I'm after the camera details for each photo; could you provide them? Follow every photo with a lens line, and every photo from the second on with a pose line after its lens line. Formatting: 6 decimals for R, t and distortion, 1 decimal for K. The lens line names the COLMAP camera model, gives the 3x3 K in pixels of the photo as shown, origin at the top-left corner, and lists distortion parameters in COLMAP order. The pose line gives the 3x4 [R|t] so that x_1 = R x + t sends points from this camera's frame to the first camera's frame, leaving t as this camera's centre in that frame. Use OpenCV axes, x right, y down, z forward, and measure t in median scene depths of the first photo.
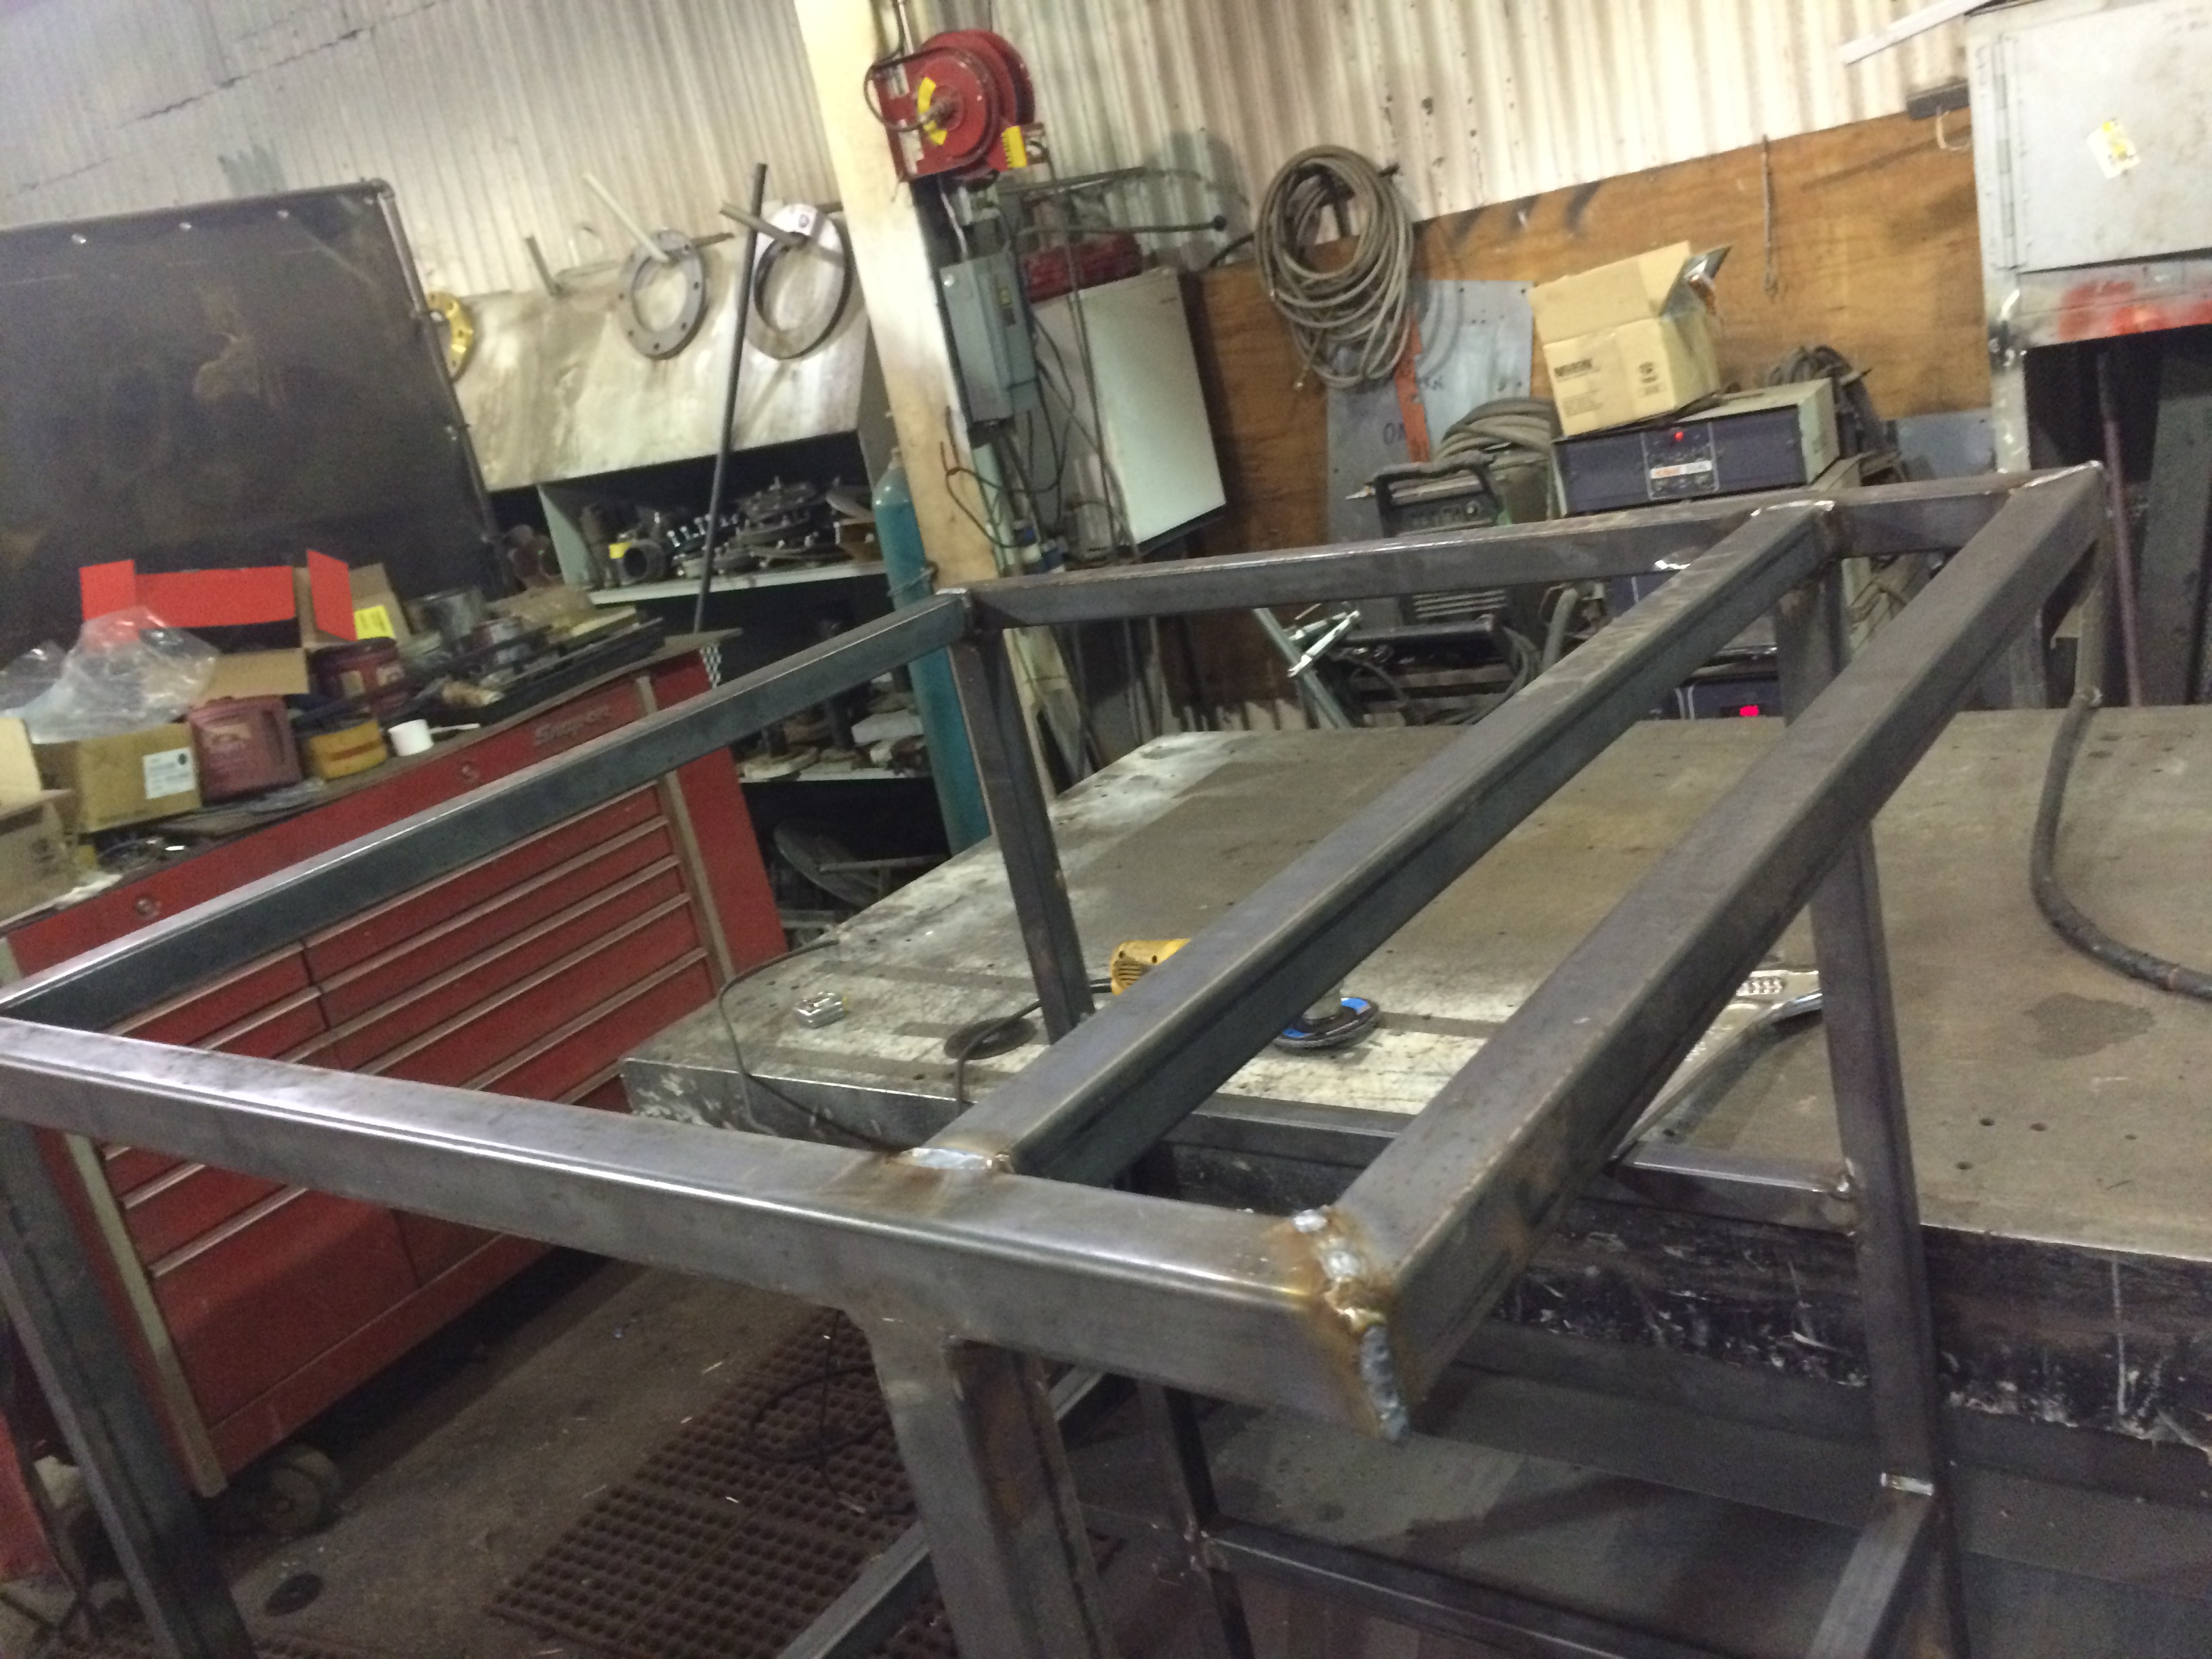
lens RADIAL K [[1873.4, 0, 1111.9], [0, 1873.4, 813.1], [0, 0, 1]] dist [0.016291, -0.013114]
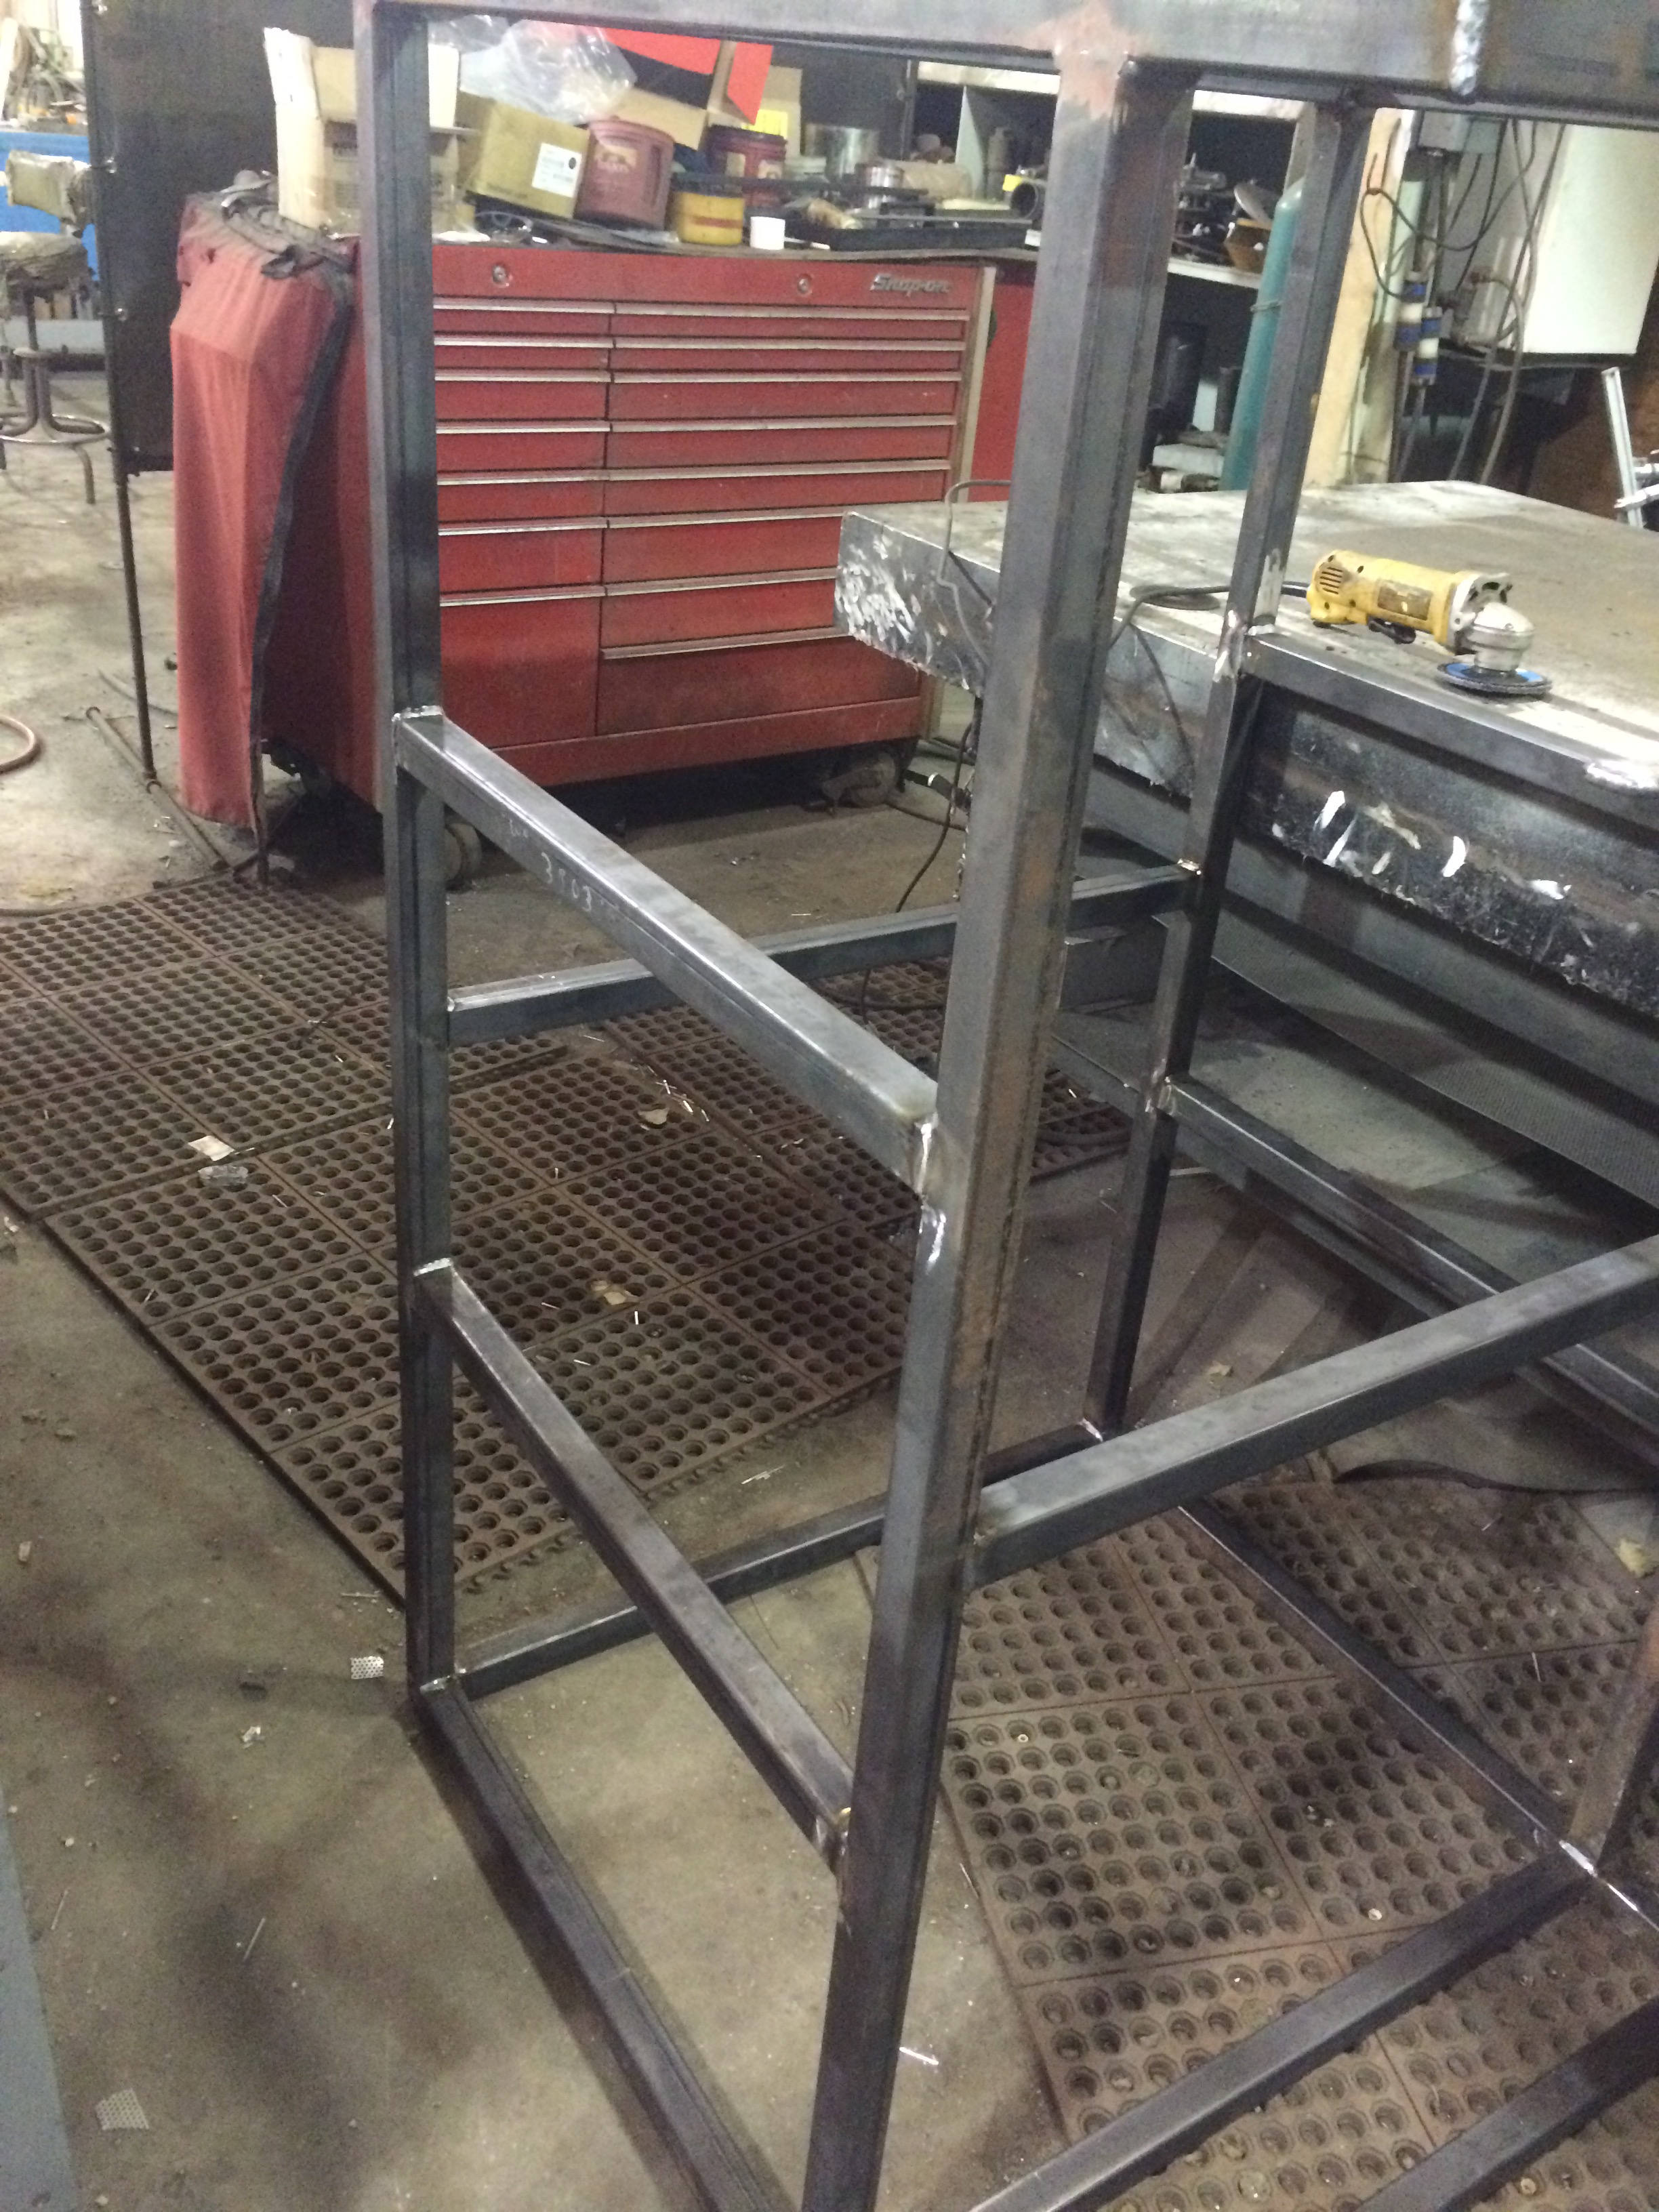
lens RADIAL K [[1873.4, 0, 832.7], [0, 1873.4, 1112.5], [0, 0, 1]] dist [0.016291, -0.013114]
pose [[0.888486, 0.426034, -0.170551, 0.037686], [-0.376627, 0.889300, 0.259417, 0.102323], [0.262192, -0.166255, 0.950587, -0.047772]]
